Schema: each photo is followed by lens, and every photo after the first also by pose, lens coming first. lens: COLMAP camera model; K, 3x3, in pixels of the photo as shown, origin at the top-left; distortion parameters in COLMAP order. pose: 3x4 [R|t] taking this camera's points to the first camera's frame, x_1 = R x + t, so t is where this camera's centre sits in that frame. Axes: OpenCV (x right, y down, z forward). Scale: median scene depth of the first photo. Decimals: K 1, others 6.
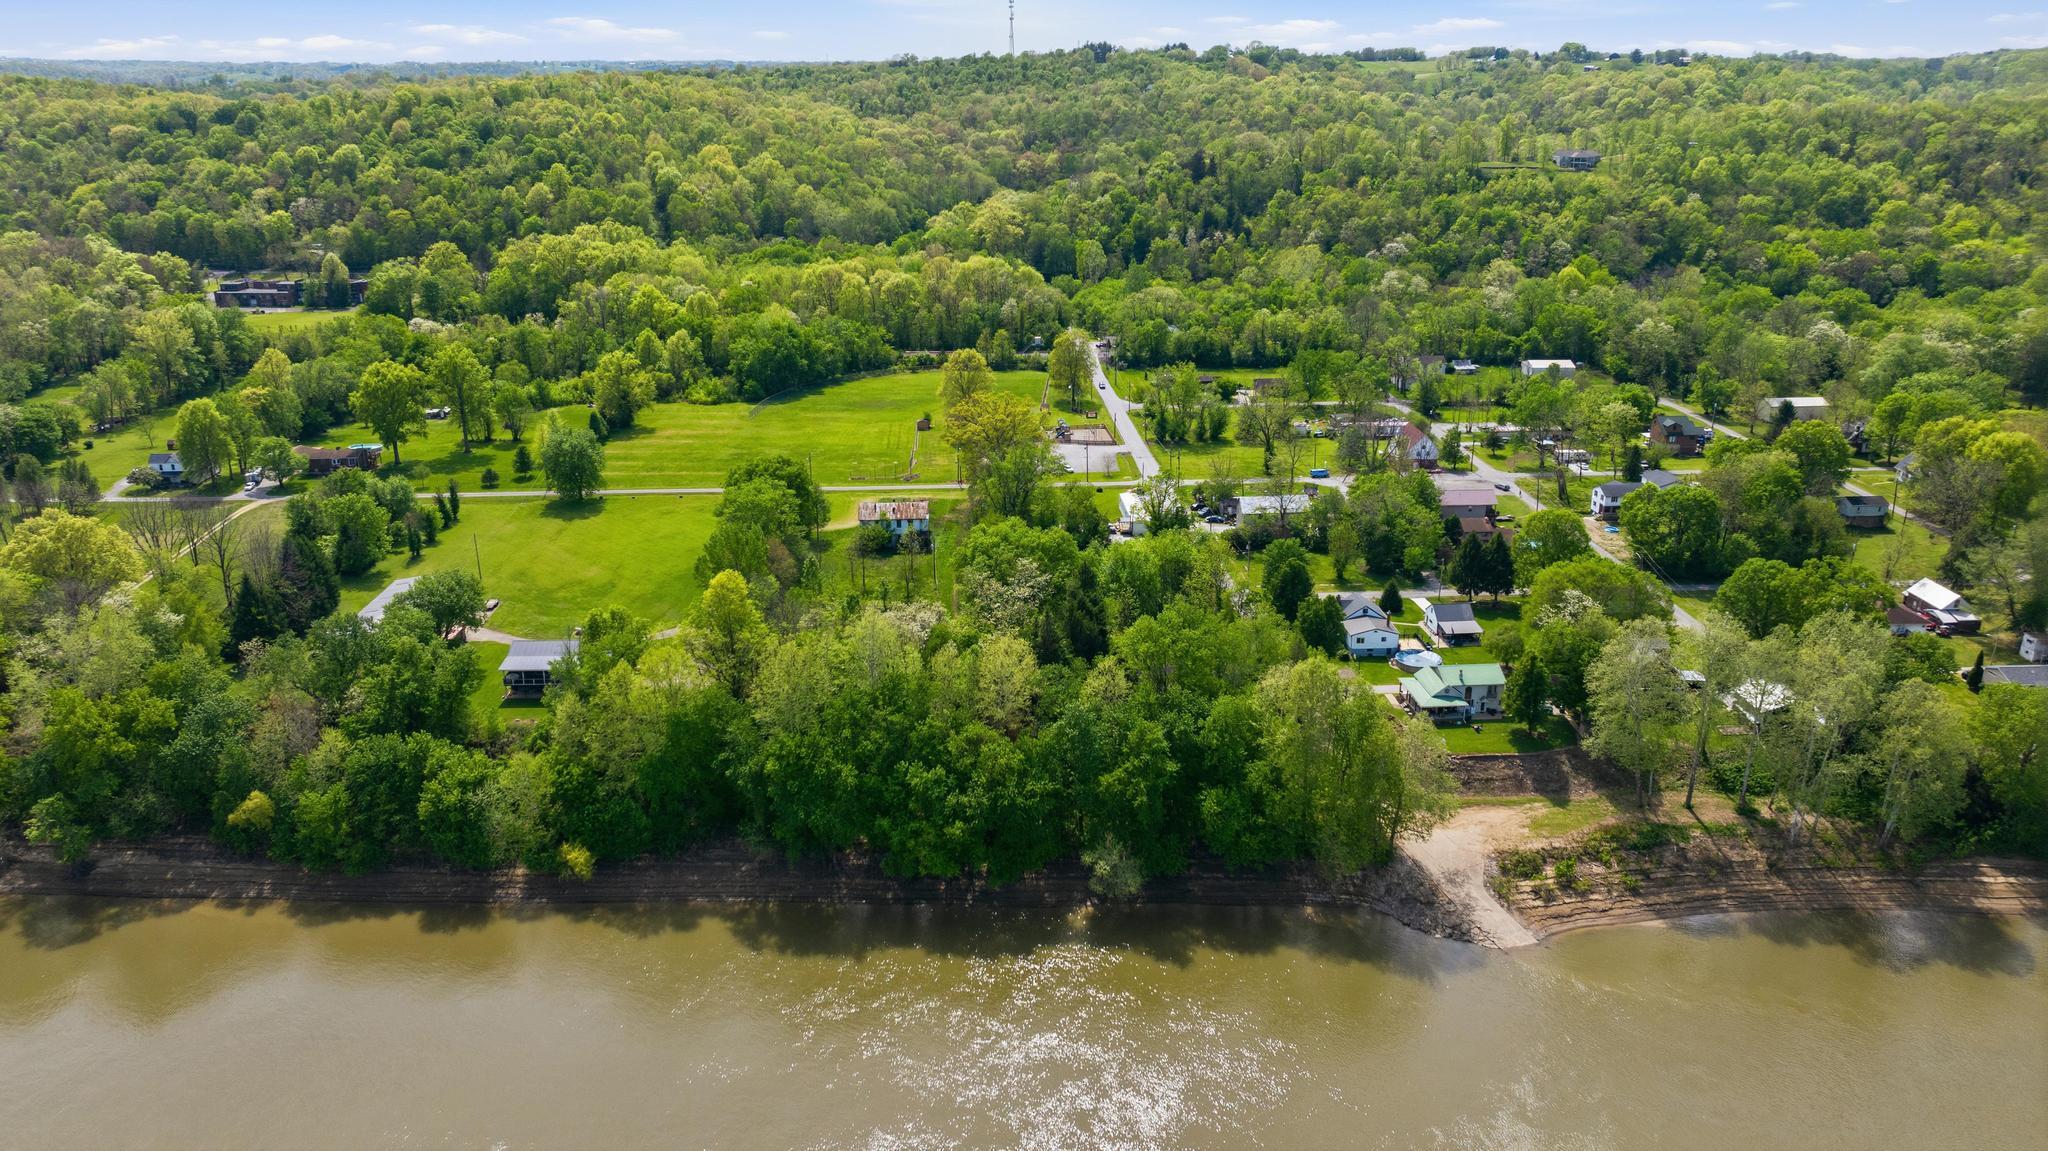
lens RADIAL K [[1432.6, 0, 1024.0], [0, 1432.6, 575.5], [0, 0, 1]] dist [-0.030626, 0.025315]
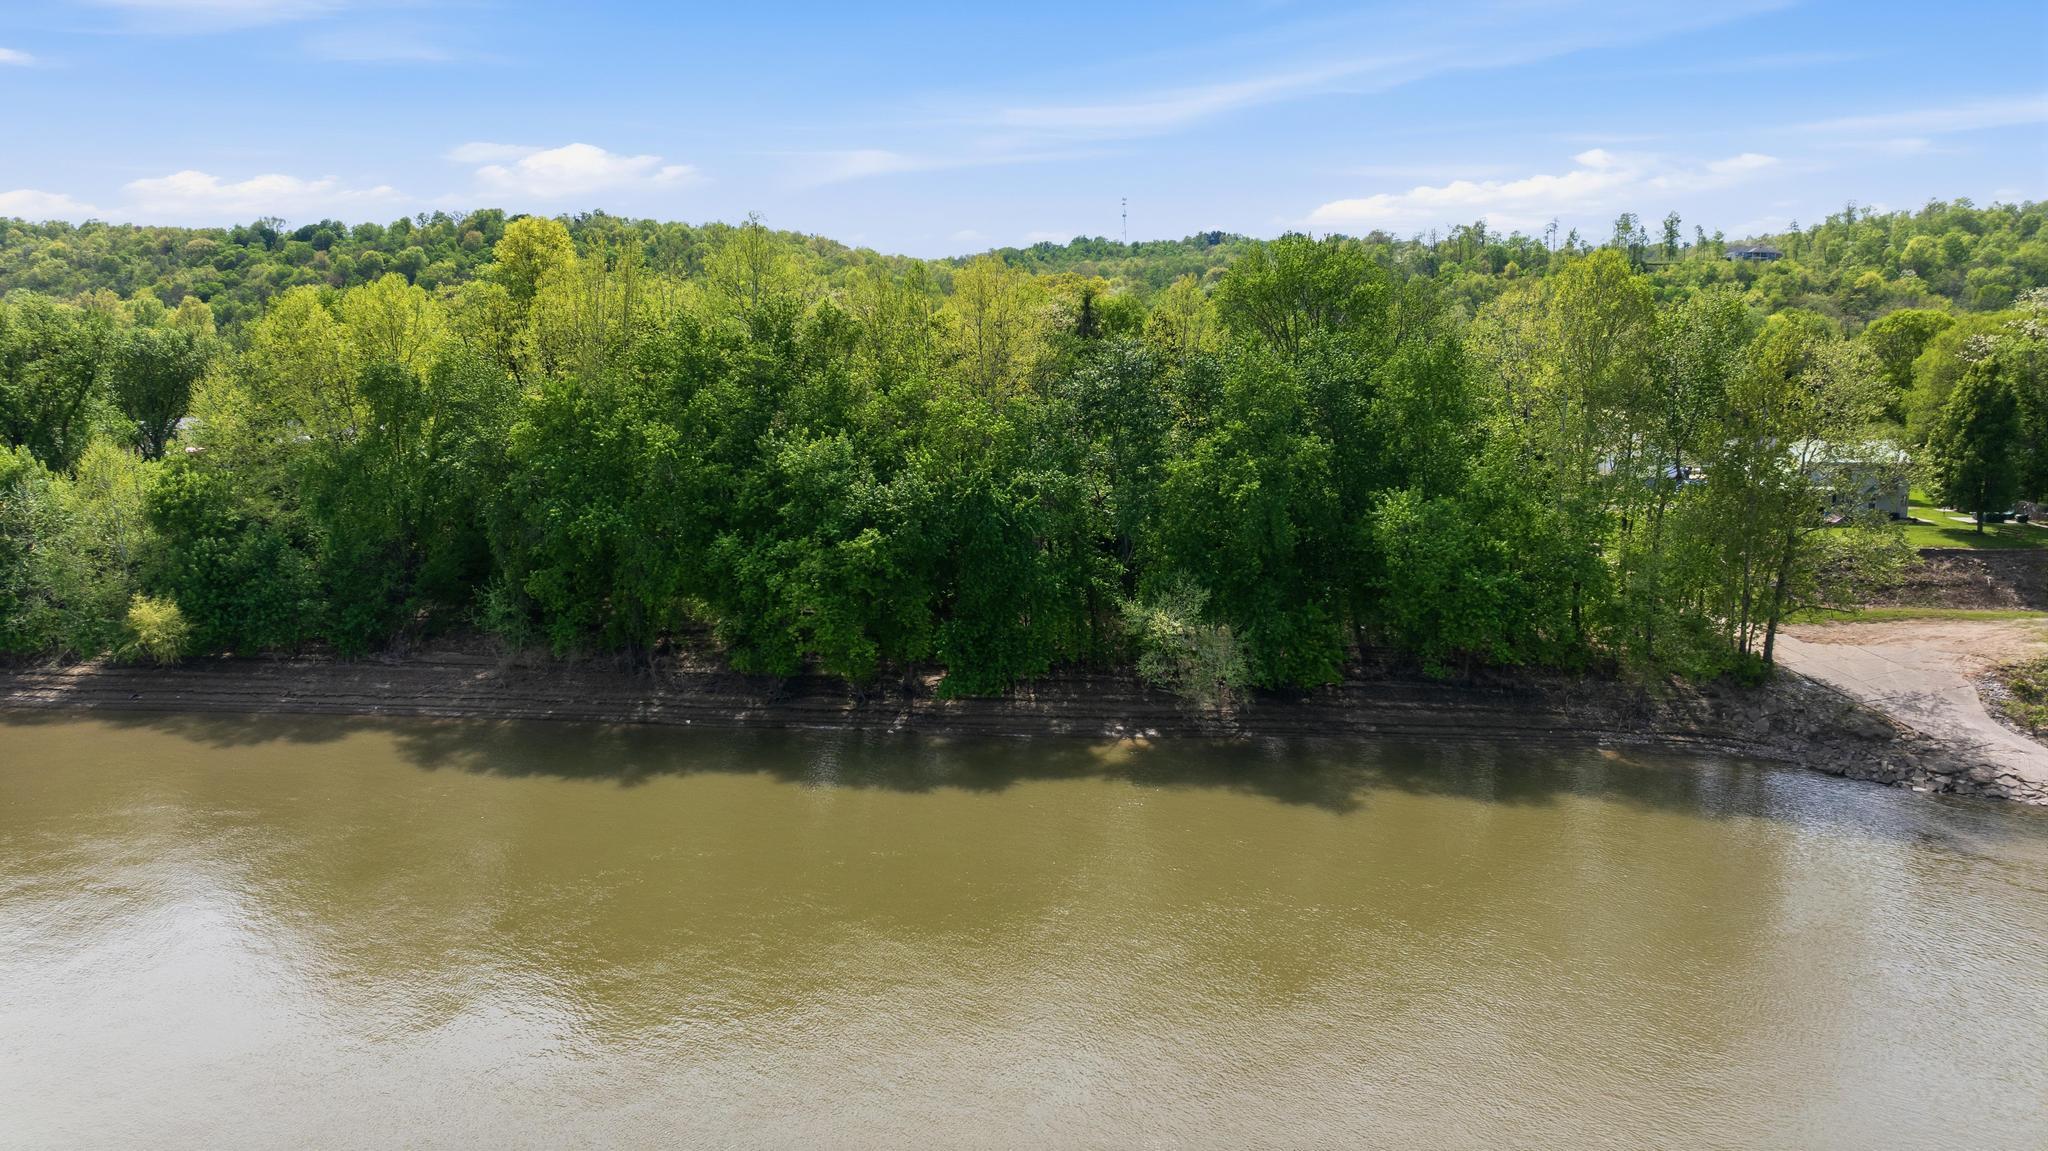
lens RADIAL K [[1432.6, 0, 1024.0], [0, 1432.6, 575.5], [0, 0, 1]] dist [-0.030626, 0.025315]
pose [[0.996633, 0.016469, -0.080324, 0.012996], [-0.030570, 0.983622, -0.177634, 0.077304], [0.076083, 0.179491, 0.980813, 0.149990]]
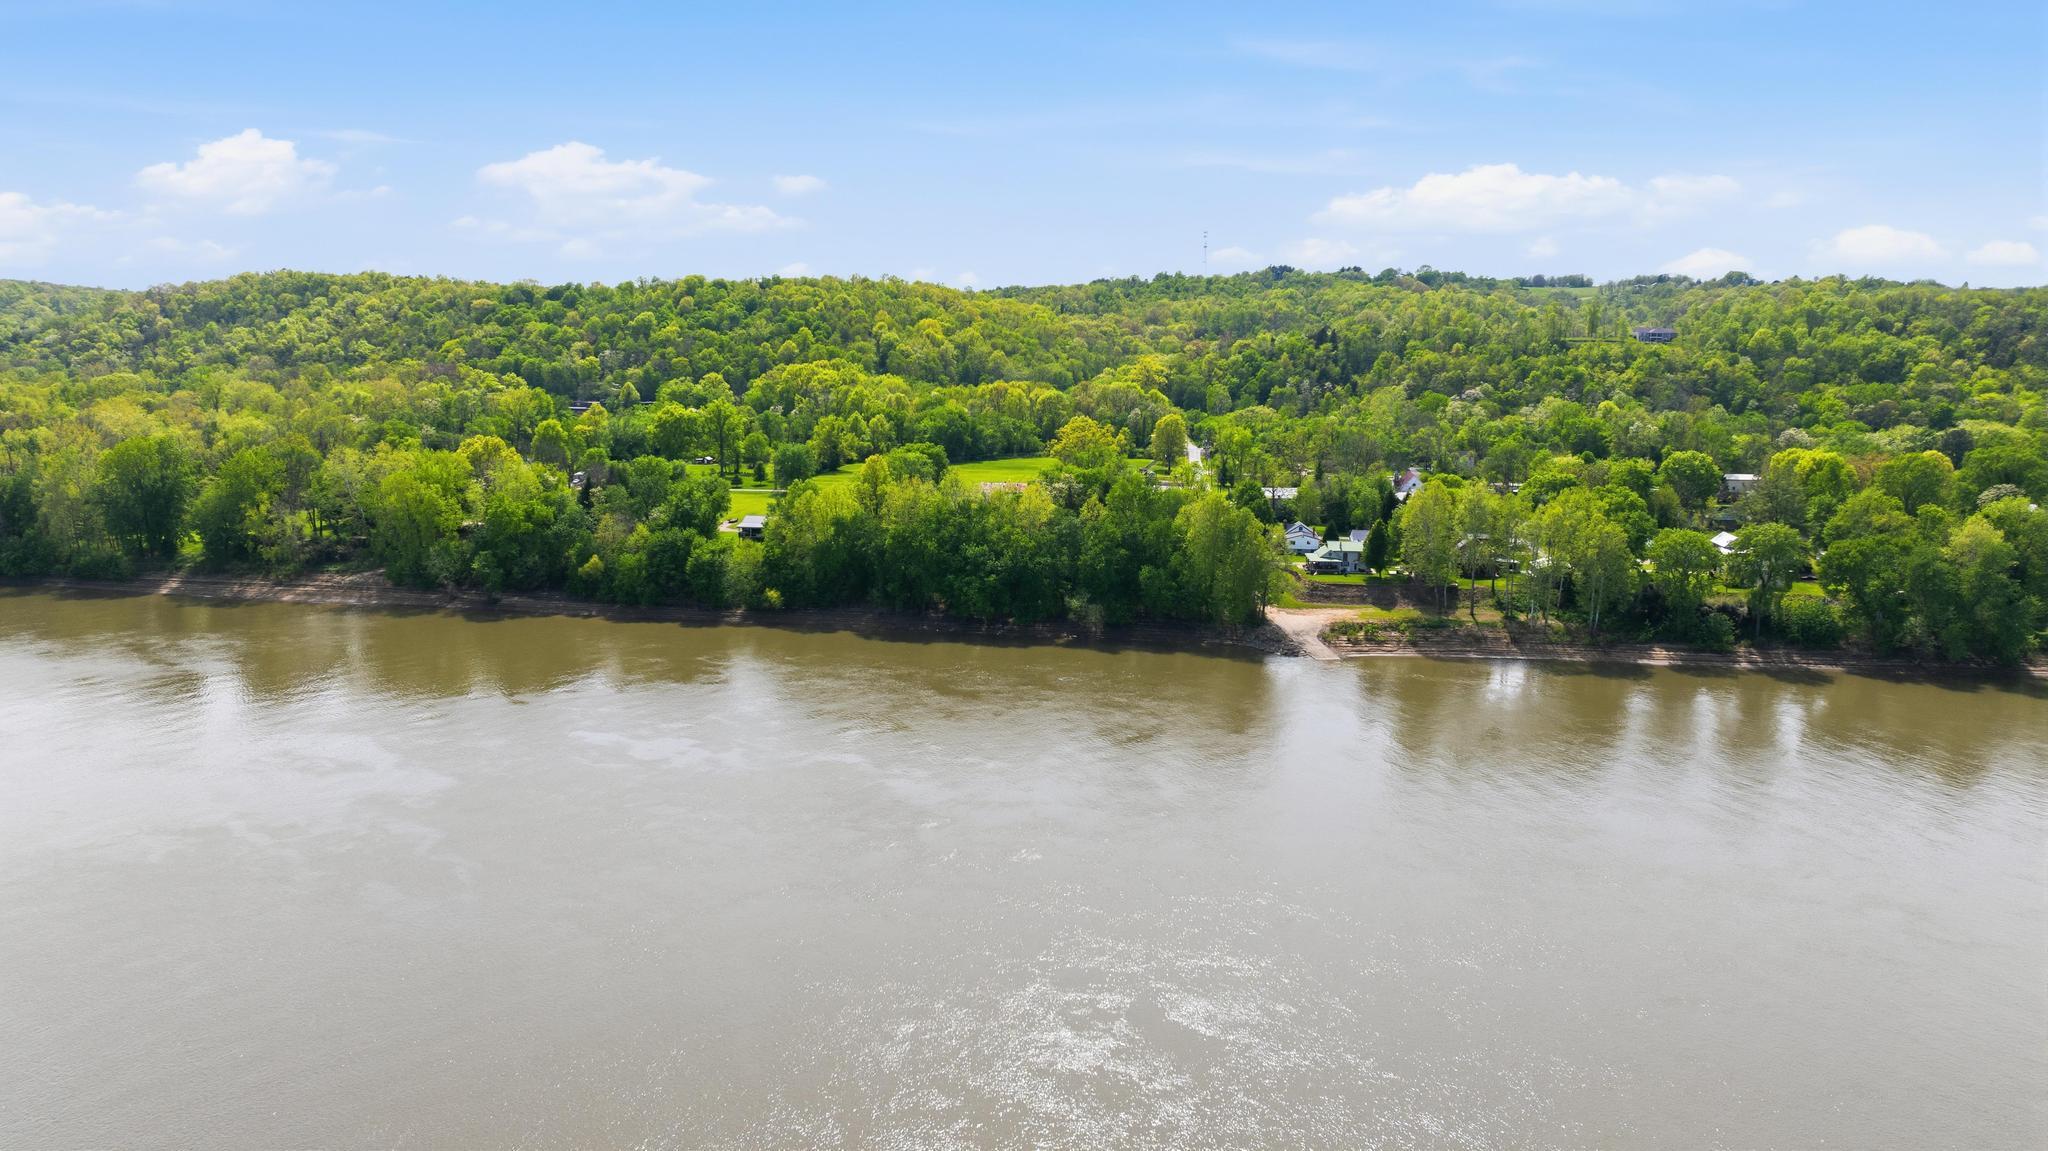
lens RADIAL K [[1431.5, 0, 1037.6], [0, 1431.5, 573.4], [0, 0, 1]] dist [-0.007647, -0.005396]
pose [[0.989036, 0.037279, -0.142895, 0.070014], [-0.060409, 0.985084, -0.161119, 0.124606], [0.134757, 0.167985, 0.976536, -0.181666]]
